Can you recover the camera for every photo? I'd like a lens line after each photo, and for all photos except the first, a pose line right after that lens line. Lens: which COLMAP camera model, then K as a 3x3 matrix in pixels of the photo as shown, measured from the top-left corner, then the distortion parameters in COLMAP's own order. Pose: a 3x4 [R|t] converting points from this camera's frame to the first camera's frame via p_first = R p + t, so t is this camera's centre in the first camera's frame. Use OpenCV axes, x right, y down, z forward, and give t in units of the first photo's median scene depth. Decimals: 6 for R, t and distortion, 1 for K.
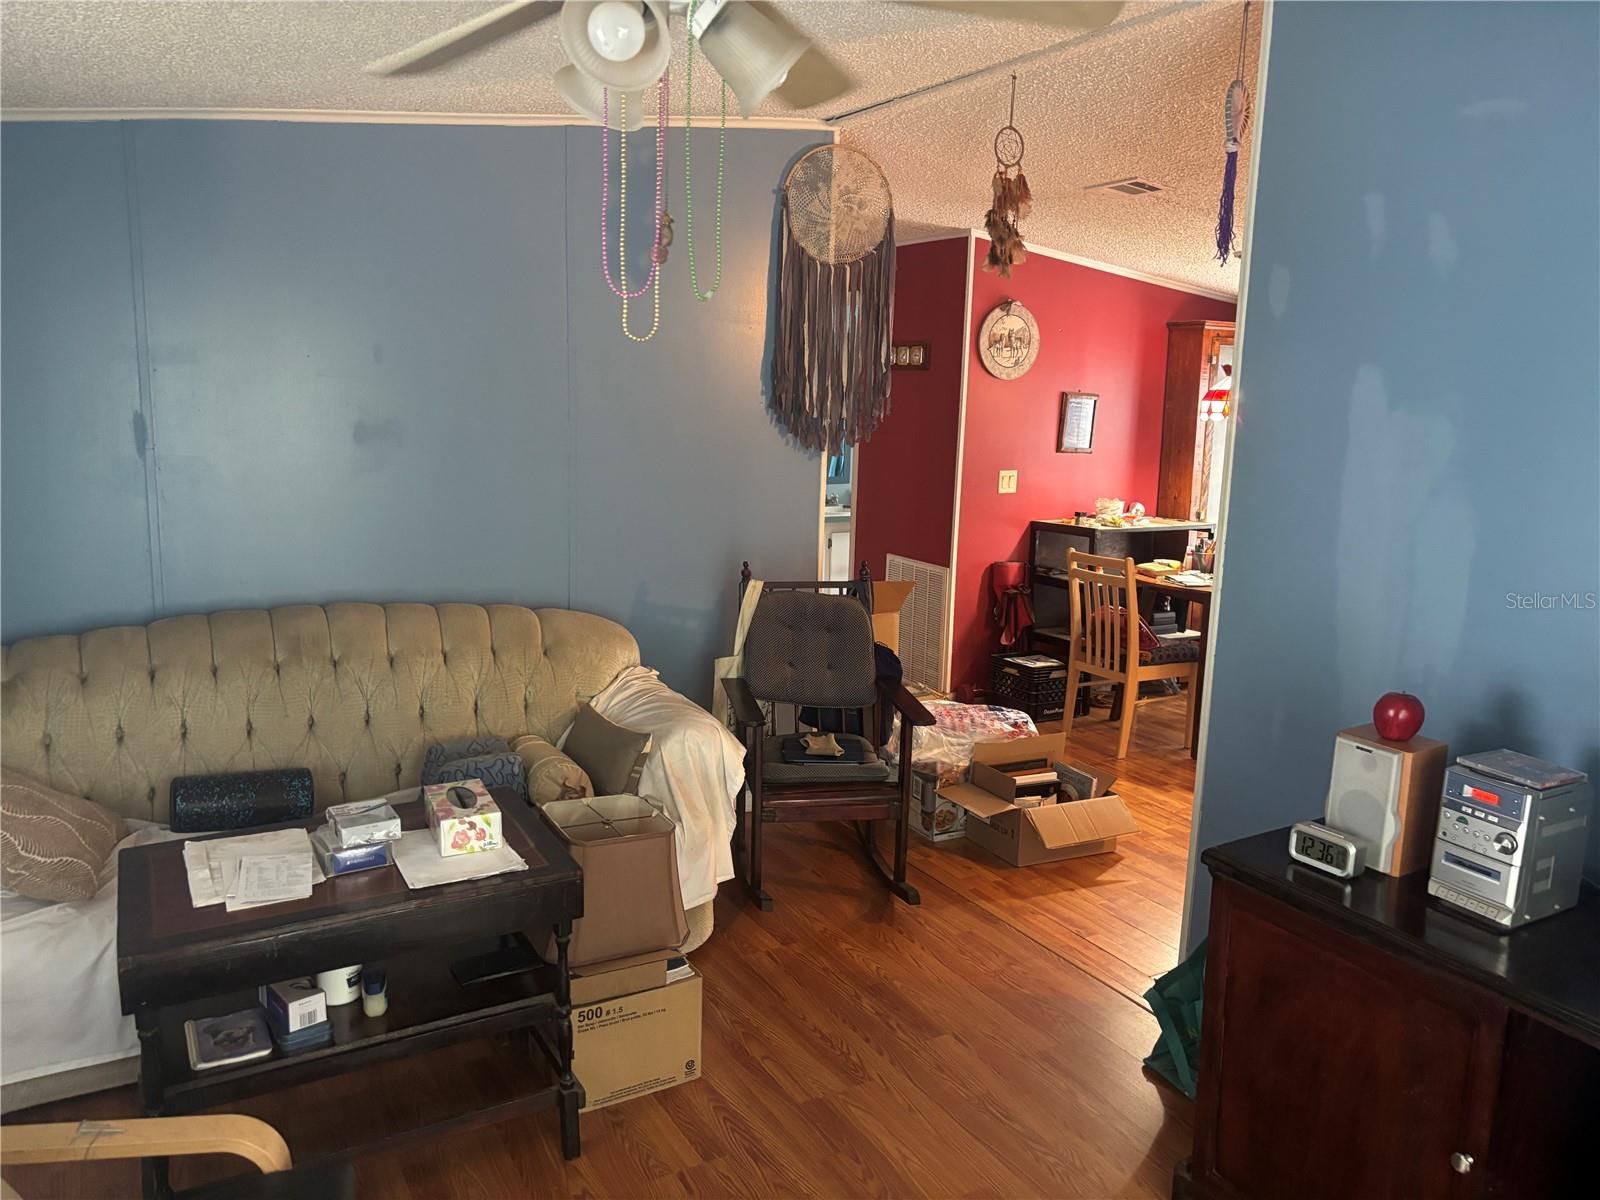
lens RADIAL K [[1212.9, 0, 795.5], [0, 1212.9, 608.0], [0, 0, 1]] dist [0.021966, -0.034435]
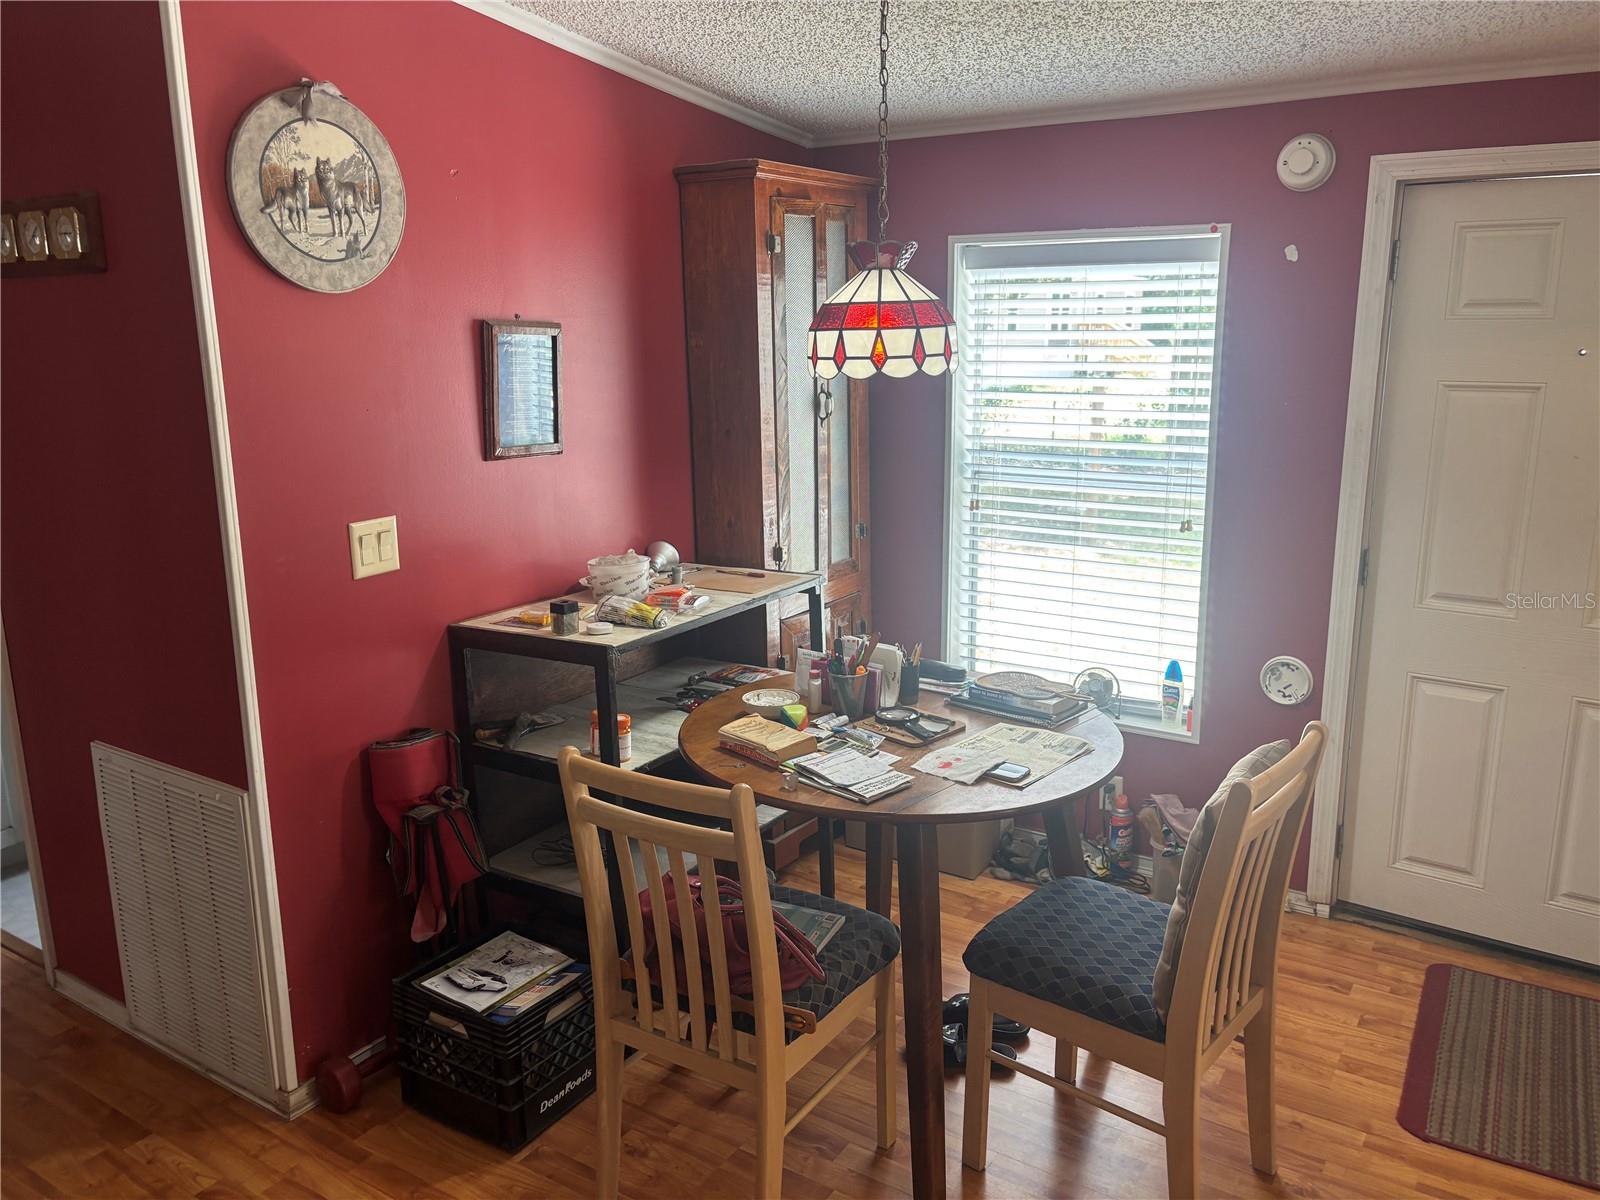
lens RADIAL K [[1212.9, 0, 809.3], [0, 1212.9, 603.6], [0, 0, 1]] dist [0.021966, -0.034435]
pose [[0.886315, -0.140064, 0.441393, 0.121835], [0.116558, 0.989950, 0.080087, -0.101267], [-0.448174, -0.019534, 0.893733, 0.571982]]
